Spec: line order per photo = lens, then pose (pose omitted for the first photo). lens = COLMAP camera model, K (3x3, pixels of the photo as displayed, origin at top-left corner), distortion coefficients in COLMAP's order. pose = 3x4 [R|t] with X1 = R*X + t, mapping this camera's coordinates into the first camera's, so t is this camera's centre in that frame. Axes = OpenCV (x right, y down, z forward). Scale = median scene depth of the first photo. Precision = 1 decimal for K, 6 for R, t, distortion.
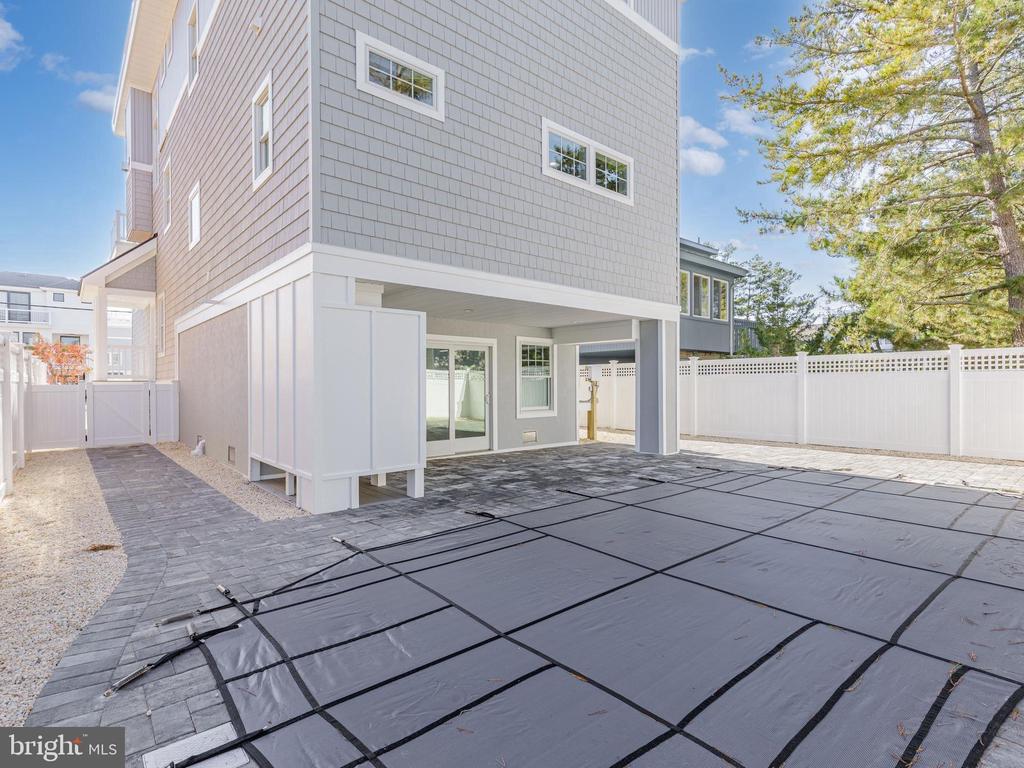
lens RADIAL K [[524.9, 0, 508.7], [0, 524.9, 383.4], [0, 0, 1]] dist [0.001061, -0.000359]
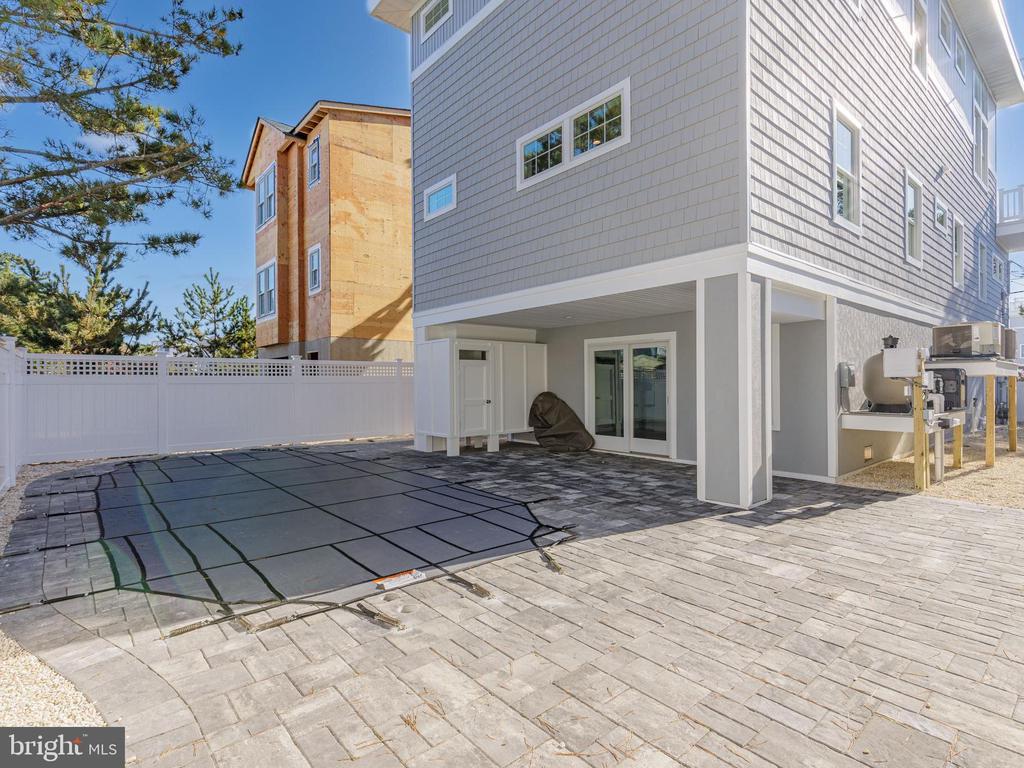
lens RADIAL K [[524.9, 0, 508.7], [0, 524.9, 383.4], [0, 0, 1]] dist [0.001061, -0.000359]
pose [[-0.012844, 0.005245, -0.999904, 1.102013], [0.006672, 0.999964, 0.005160, -0.000967], [0.999895, -0.006605, -0.012879, 0.936080]]
